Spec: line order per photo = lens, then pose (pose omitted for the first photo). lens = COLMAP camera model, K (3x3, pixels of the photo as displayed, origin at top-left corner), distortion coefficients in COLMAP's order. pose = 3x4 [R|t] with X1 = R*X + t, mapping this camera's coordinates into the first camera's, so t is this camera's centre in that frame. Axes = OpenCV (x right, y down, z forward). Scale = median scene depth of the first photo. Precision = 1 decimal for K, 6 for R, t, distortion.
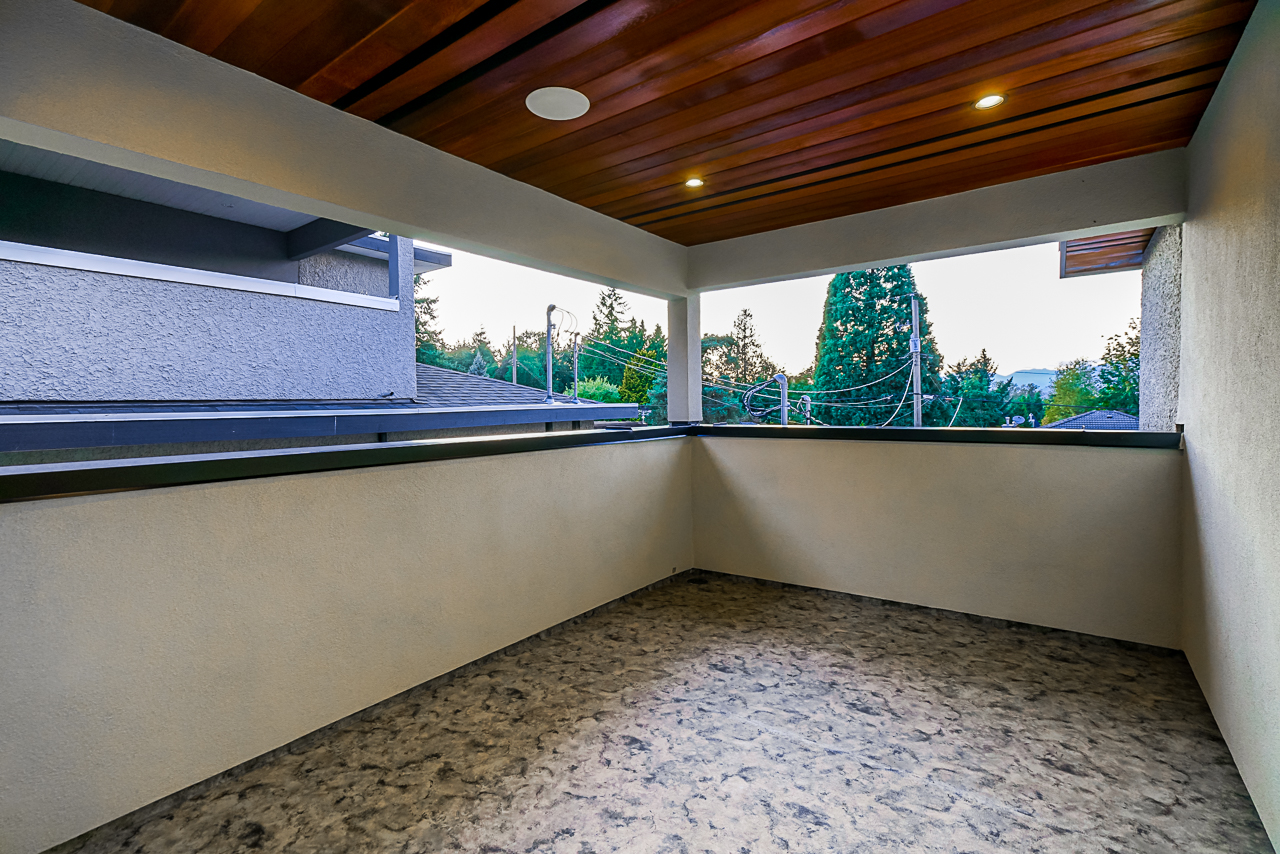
lens RADIAL K [[579.2, 0, 631.4], [0, 579.2, 412.1], [0, 0, 1]] dist [-0.002864, 0.009376]
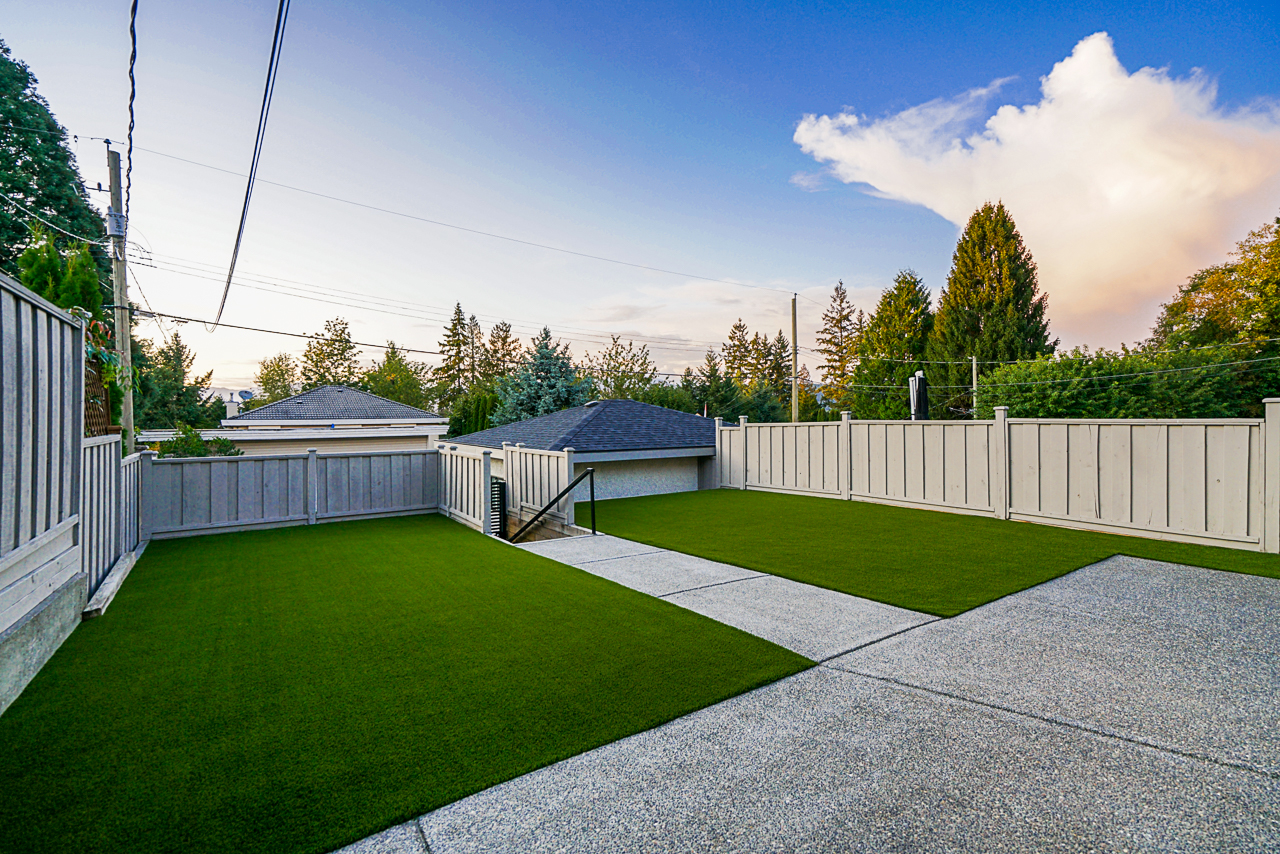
lens RADIAL K [[579.2, 0, 638.4], [0, 579.2, 421.6], [0, 0, 1]] dist [-0.002864, 0.009376]
pose [[0.327542, -0.006573, 0.944814, 0.033158], [0.016473, 0.999864, 0.001246, 0.033314], [-0.944693, 0.015156, 0.327606, 0.103748]]
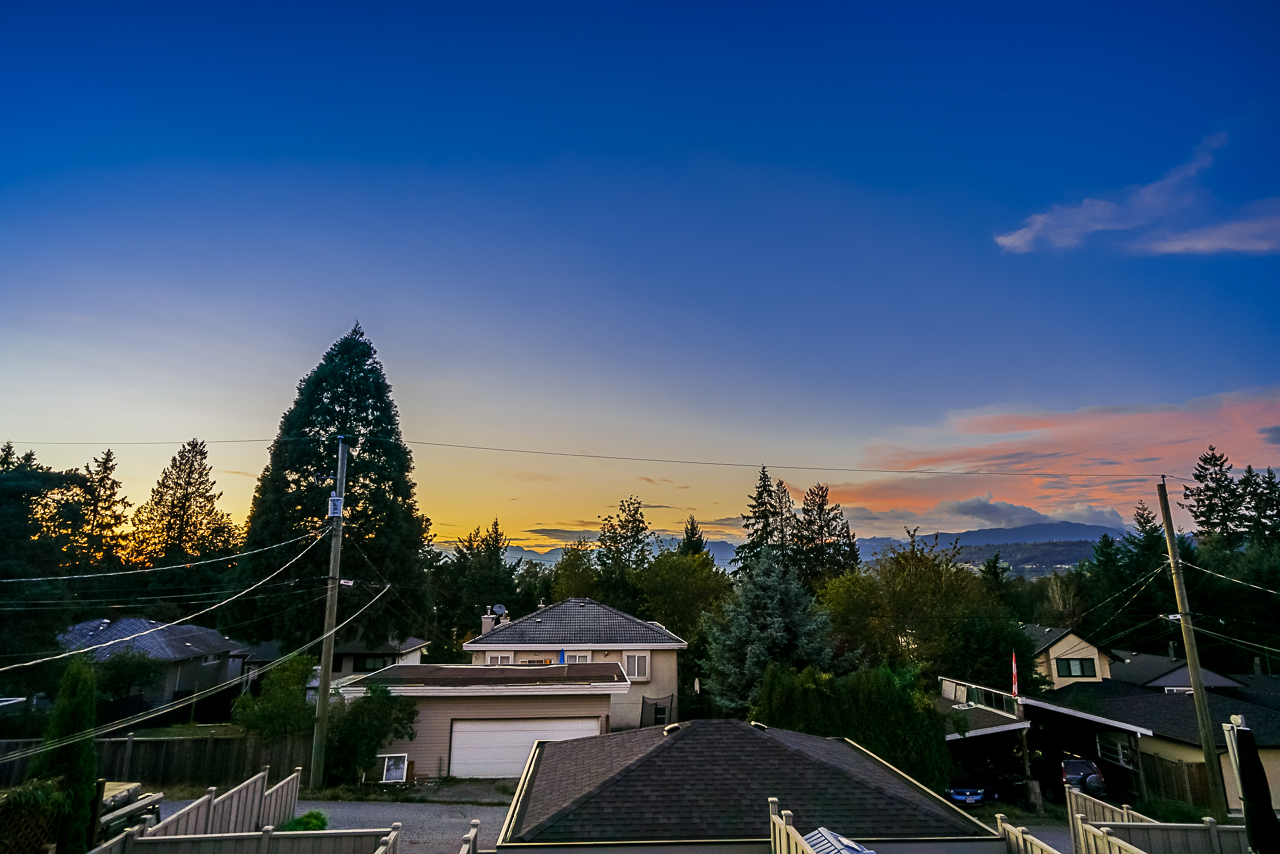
lens RADIAL K [[716.1, 0, 633.2], [0, 716.1, 422.6], [0, 0, 1]] dist [0.011984, 0.008148]
pose [[0.762237, 0.150275, 0.629612, 0.070170], [0.000288, 0.972599, -0.232487, -0.004296], [-0.647297, 0.177392, 0.741308, 0.038996]]
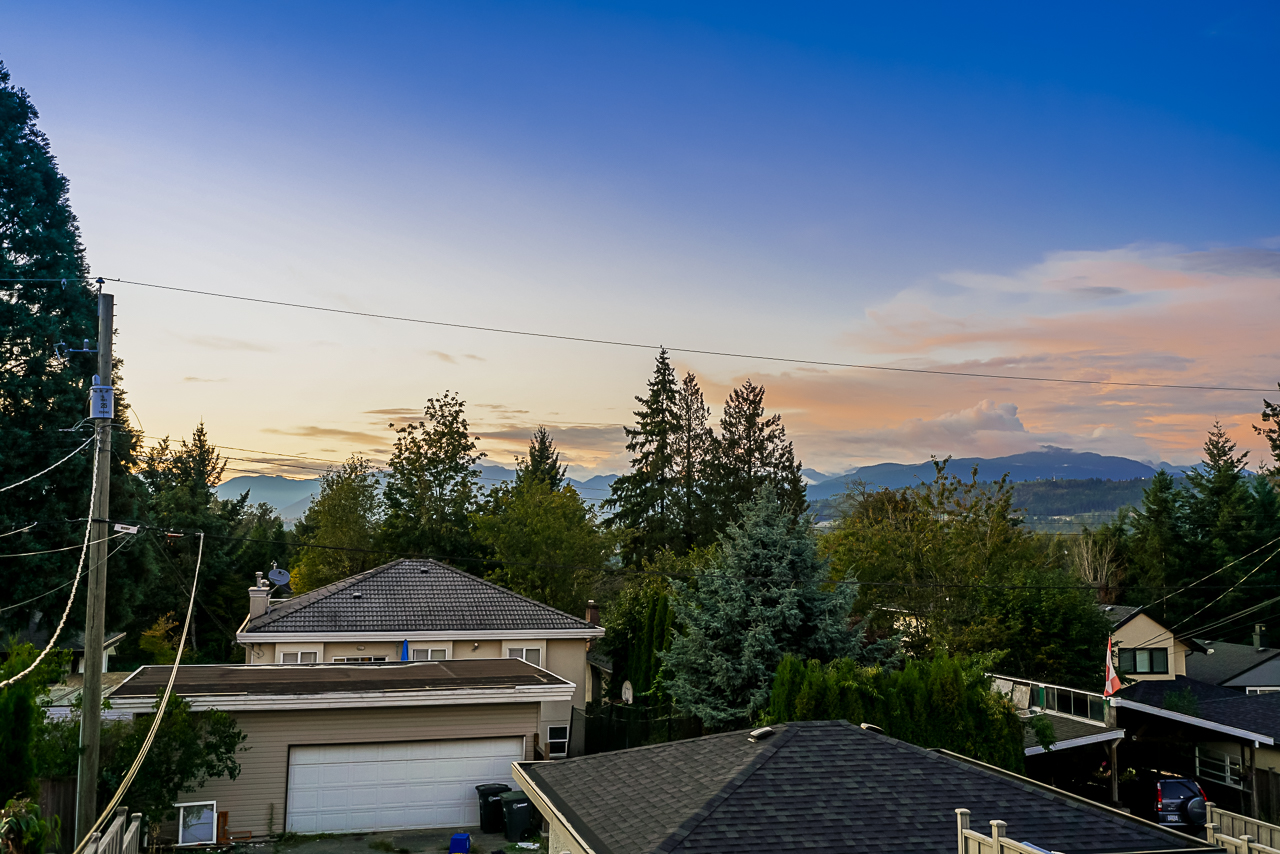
lens RADIAL K [[1232.6, 0, 640.9], [0, 1232.6, 432.0], [0, 0, 1]] dist [0.051224, 0.000000]
pose [[0.618970, 0.083461, 0.780968, 0.014442], [-0.006427, 0.994843, -0.101223, -0.002509], [-0.785389, 0.057635, 0.616314, 0.057878]]
